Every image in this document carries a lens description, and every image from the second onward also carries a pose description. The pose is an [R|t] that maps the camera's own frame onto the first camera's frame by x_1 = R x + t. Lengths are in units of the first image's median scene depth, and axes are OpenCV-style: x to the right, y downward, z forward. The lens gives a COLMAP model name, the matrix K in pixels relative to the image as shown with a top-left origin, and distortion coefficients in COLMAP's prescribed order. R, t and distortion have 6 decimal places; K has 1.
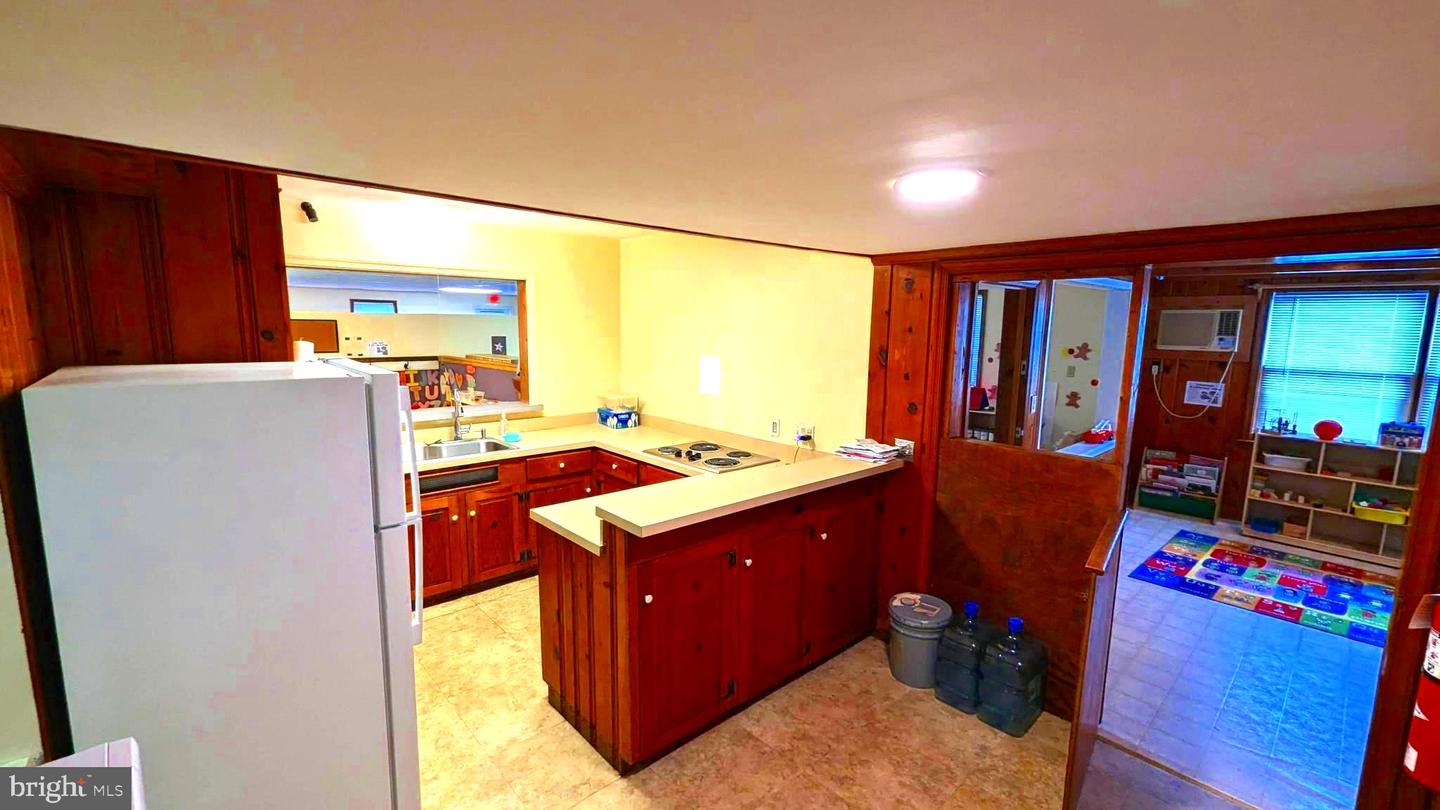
lens RADIAL K [[597.1, 0, 727.7], [0, 597.1, 406.9], [0, 0, 1]] dist [-0.002539, -0.000334]
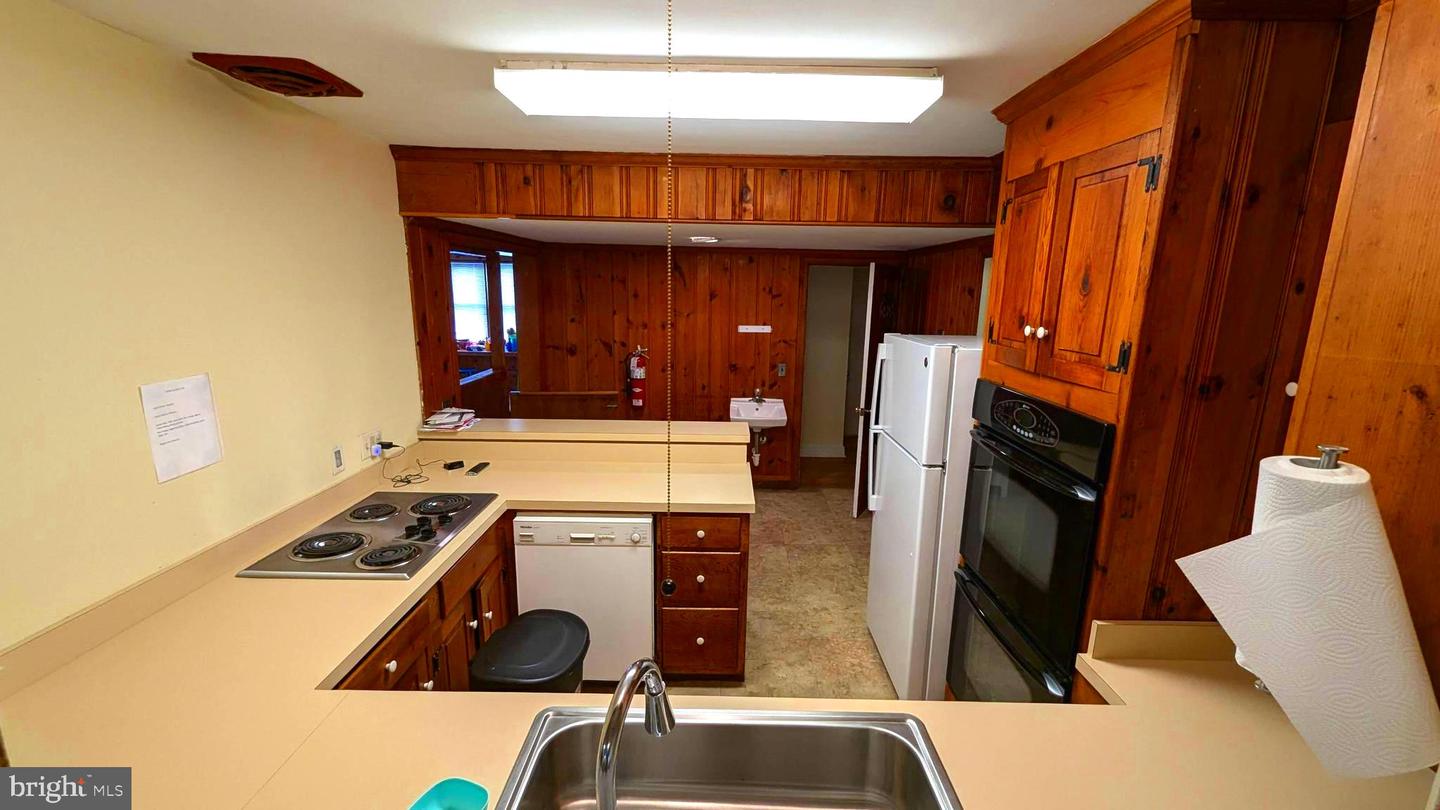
lens RADIAL K [[597.1, 0, 720.9], [0, 597.1, 407.2], [0, 0, 1]] dist [-0.002539, -0.000334]
pose [[-0.728856, -0.170660, 0.663057, -0.813756], [0.068491, 0.945405, 0.318619, -0.247967], [-0.681233, 0.277640, -0.677375, 1.496923]]
